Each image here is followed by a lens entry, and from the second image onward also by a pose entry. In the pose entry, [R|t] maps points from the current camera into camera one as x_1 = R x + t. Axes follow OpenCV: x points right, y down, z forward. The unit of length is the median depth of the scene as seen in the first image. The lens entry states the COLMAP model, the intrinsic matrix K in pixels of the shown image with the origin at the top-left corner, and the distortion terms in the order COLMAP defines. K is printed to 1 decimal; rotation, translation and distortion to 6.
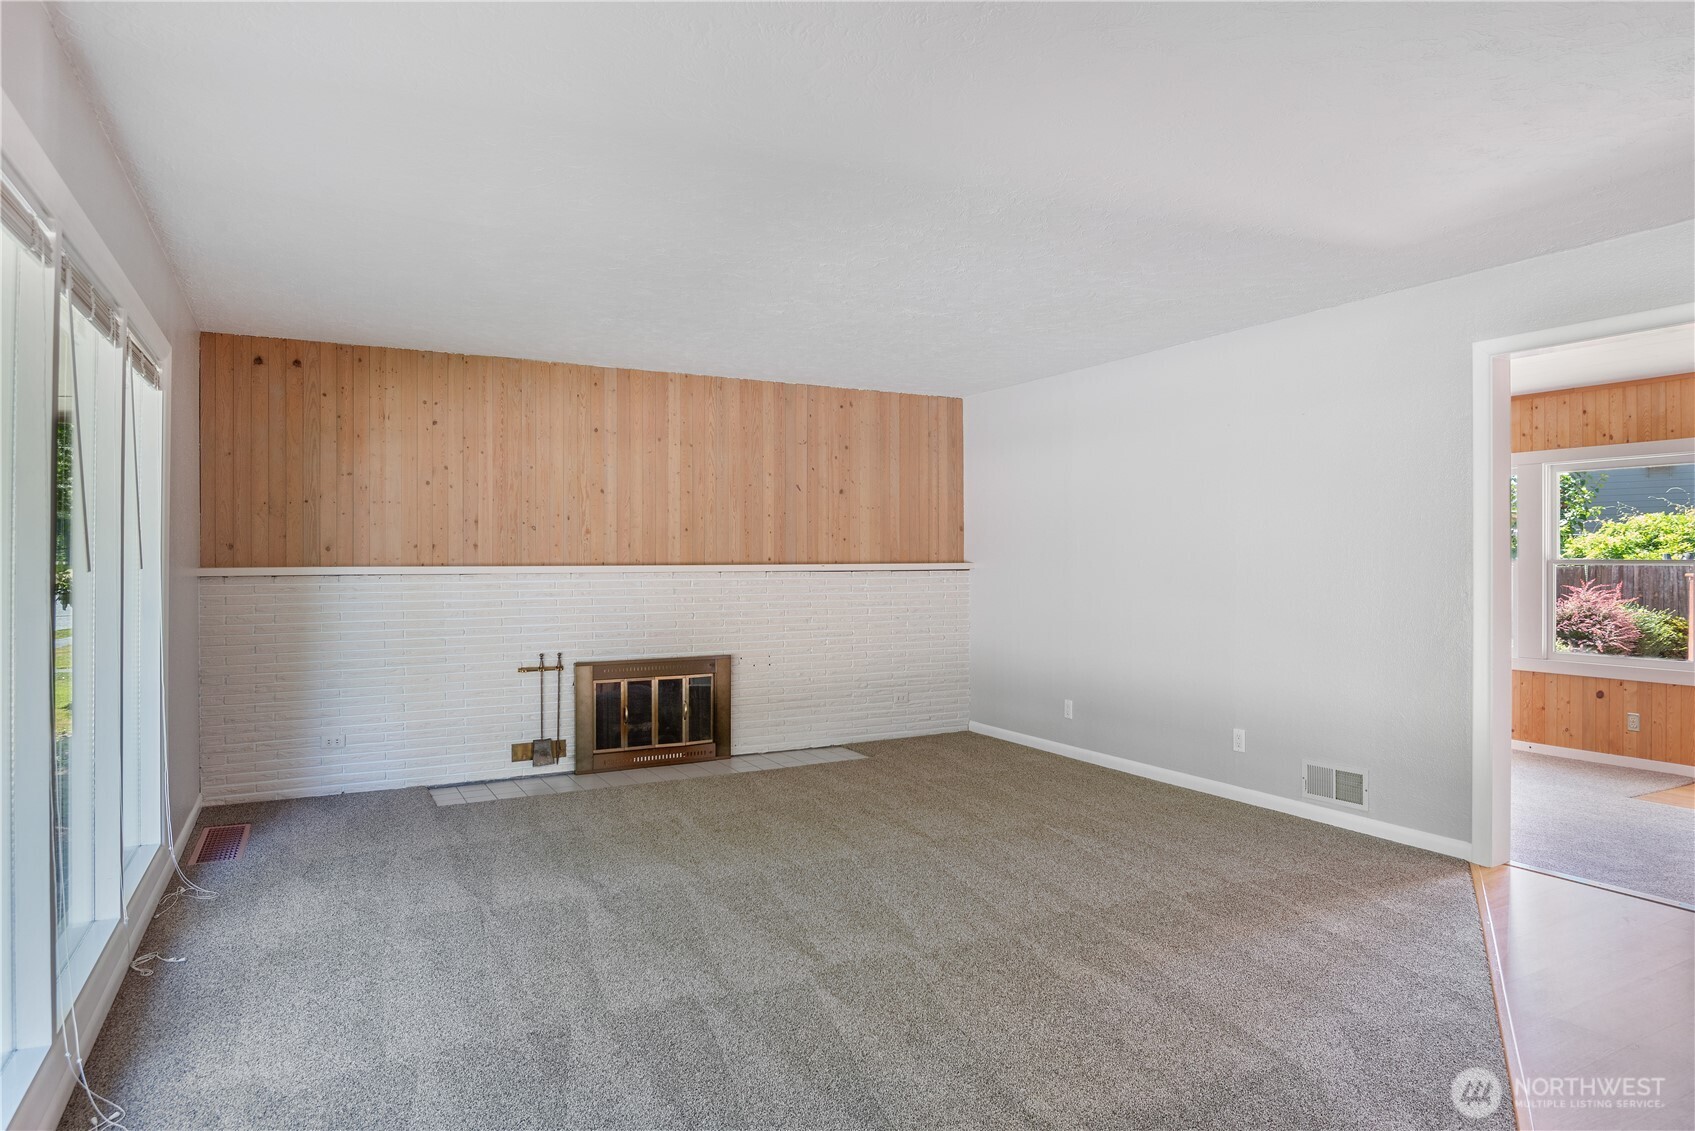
lens RADIAL K [[1010.6, 0, 849.8], [0, 1010.6, 557.1], [0, 0, 1]] dist [-0.011393, -0.001858]
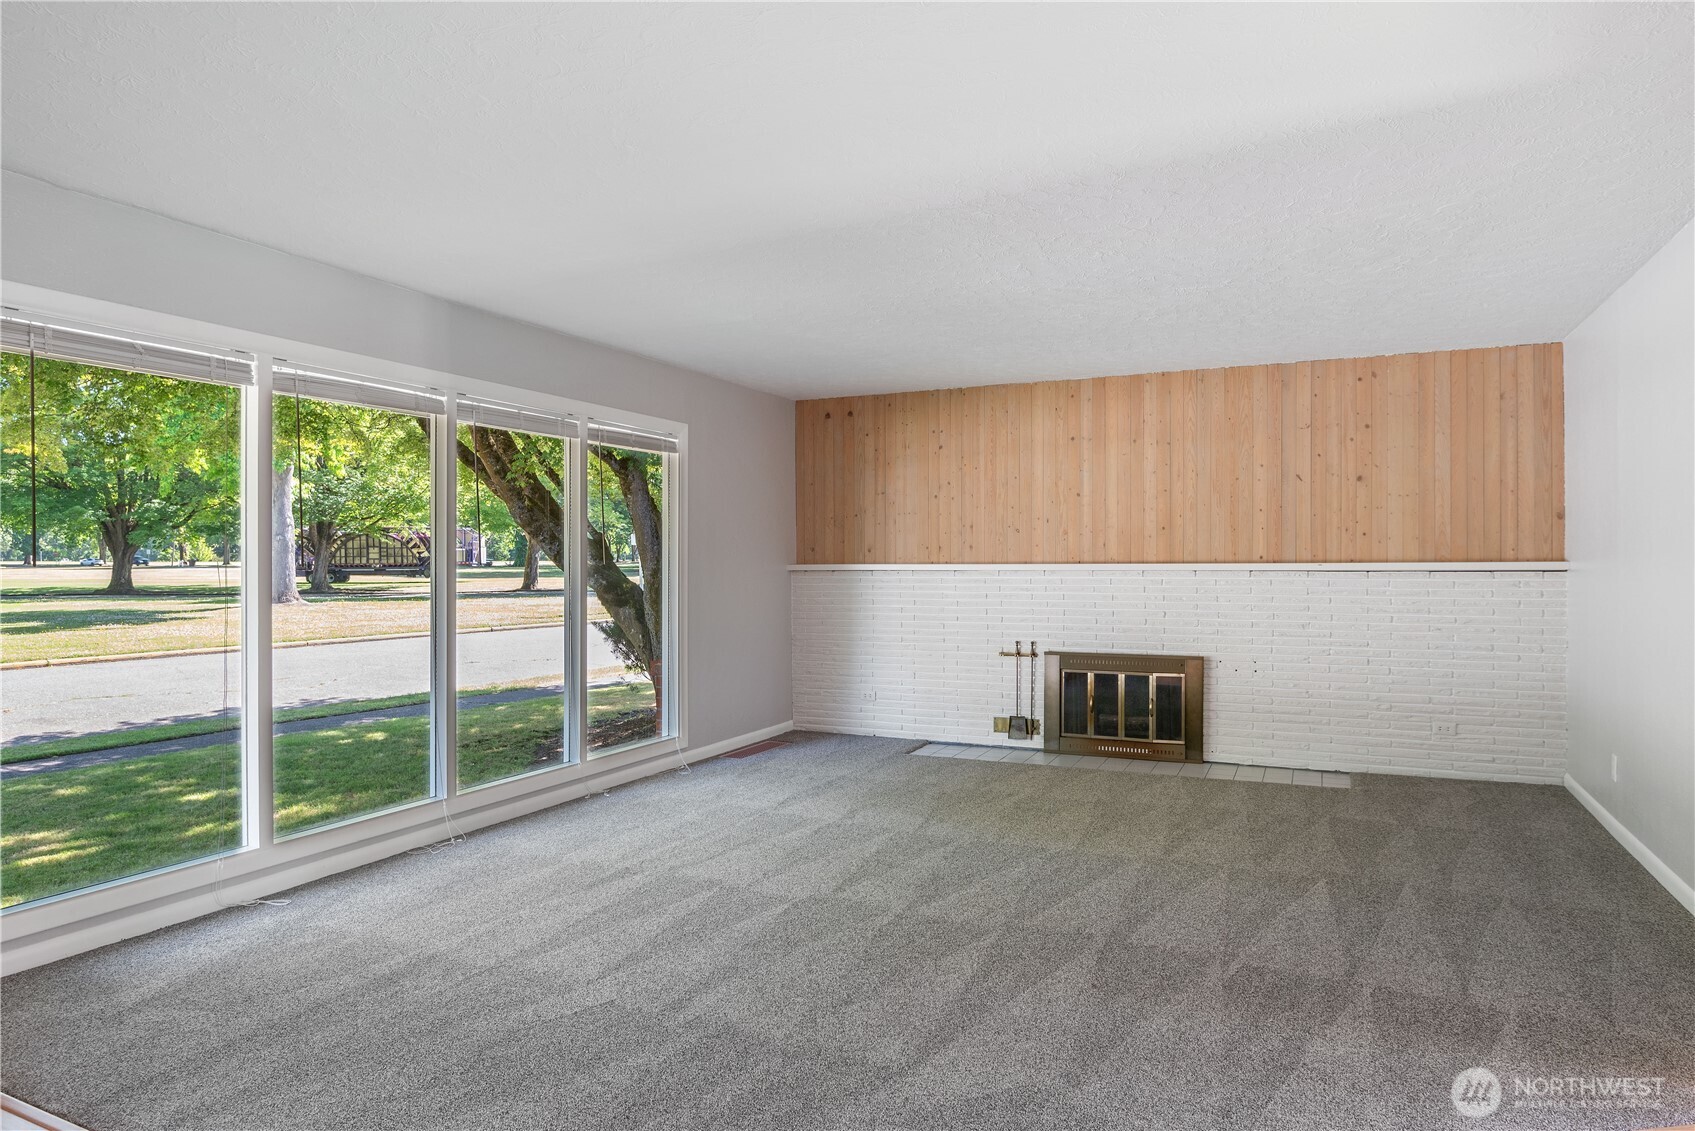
lens RADIAL K [[1030.5, 0, 847.5], [0, 1030.5, 565.5], [0, 0, 1]] dist [-0.012865, -0.002629]
pose [[0.595151, 0.002865, -0.803609, 0.491276], [0.003264, 0.999977, 0.005983, 0.002757], [0.803607, -0.006184, 0.595128, 0.148478]]
